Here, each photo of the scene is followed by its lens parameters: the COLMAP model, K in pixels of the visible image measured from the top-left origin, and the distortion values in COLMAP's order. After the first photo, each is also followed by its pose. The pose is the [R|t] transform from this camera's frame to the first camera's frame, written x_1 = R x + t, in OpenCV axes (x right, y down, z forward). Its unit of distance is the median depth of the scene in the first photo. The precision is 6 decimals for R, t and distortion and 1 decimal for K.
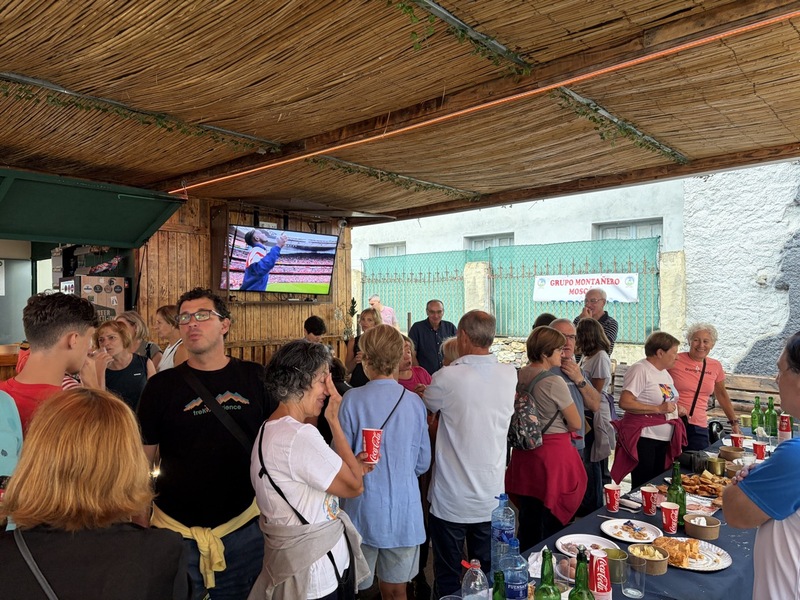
lens RADIAL K [[599.4, 0, 401.0], [0, 599.4, 304.3], [0, 0, 1]] dist [0.062005, -0.070707]
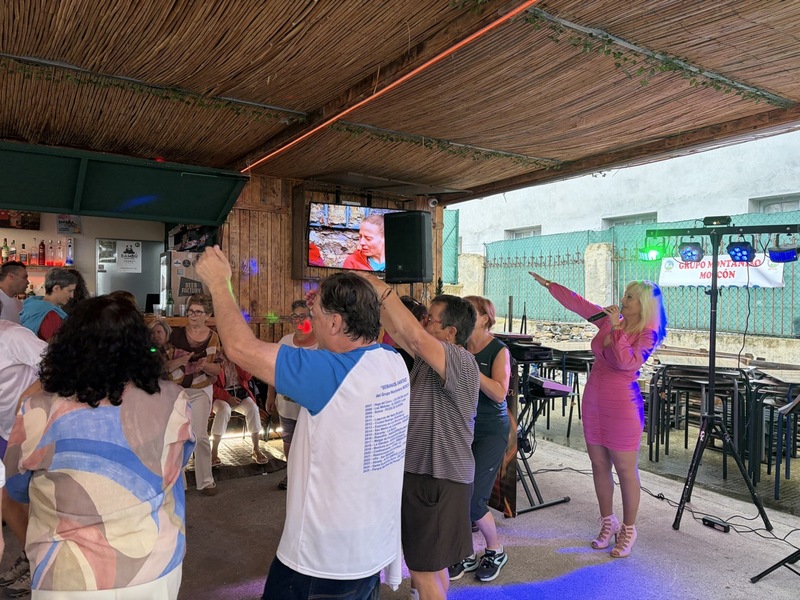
lens RADIAL K [[599.4, 0, 404.9], [0, 599.4, 303.3], [0, 0, 1]] dist [0.062005, -0.070707]
pose [[0.959034, 0.020310, -0.282561, 0.188360], [-0.017645, 0.999773, 0.011973, 0.026465], [0.282740, -0.006497, 0.959174, 0.062711]]
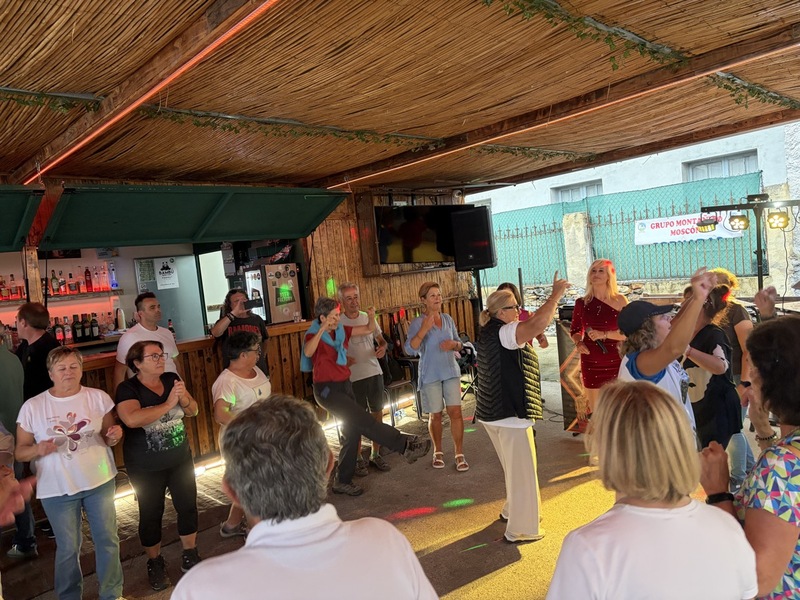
lens RADIAL K [[599.4, 0, 404.8], [0, 599.4, 306.5], [0, 0, 1]] dist [0.062005, -0.070707]
pose [[0.991264, -0.090402, -0.096036, -0.144727], [0.097615, 0.992524, 0.073264, -0.026138], [0.088695, -0.081999, 0.992678, -0.153254]]
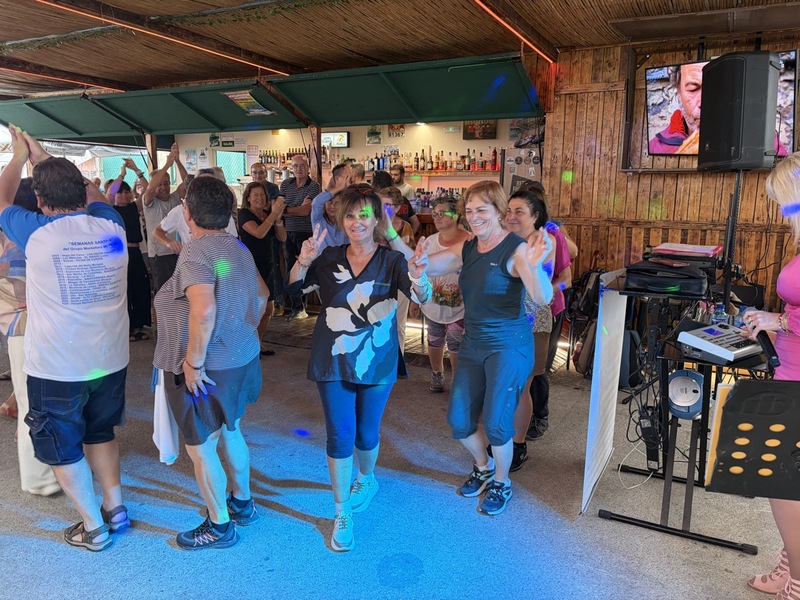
lens RADIAL K [[599.4, 0, 401.2], [0, 599.4, 304.6], [0, 0, 1]] dist [0.062005, -0.070707]
pose [[0.215903, 0.180941, -0.959503, 0.525423], [-0.012829, 0.983121, 0.182508, 0.032733], [0.976330, -0.027095, 0.214580, 0.557687]]
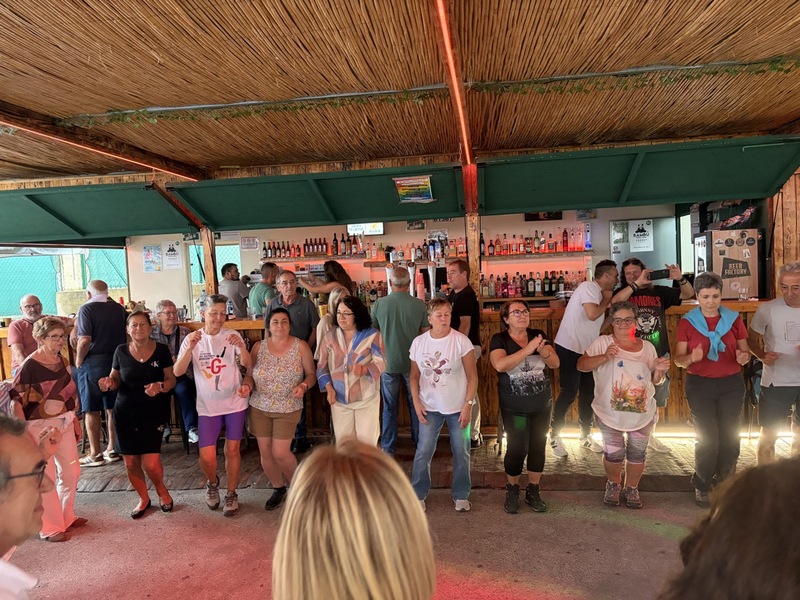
lens RADIAL K [[599.4, 0, 401.1], [0, 599.4, 304.6], [0, 0, 1]] dist [0.062005, -0.070707]
pose [[0.539490, 0.030683, -0.841433, 0.056862], [0.050478, 0.996360, 0.068697, -0.019572], [0.840478, -0.079535, 0.535977, -0.006847]]
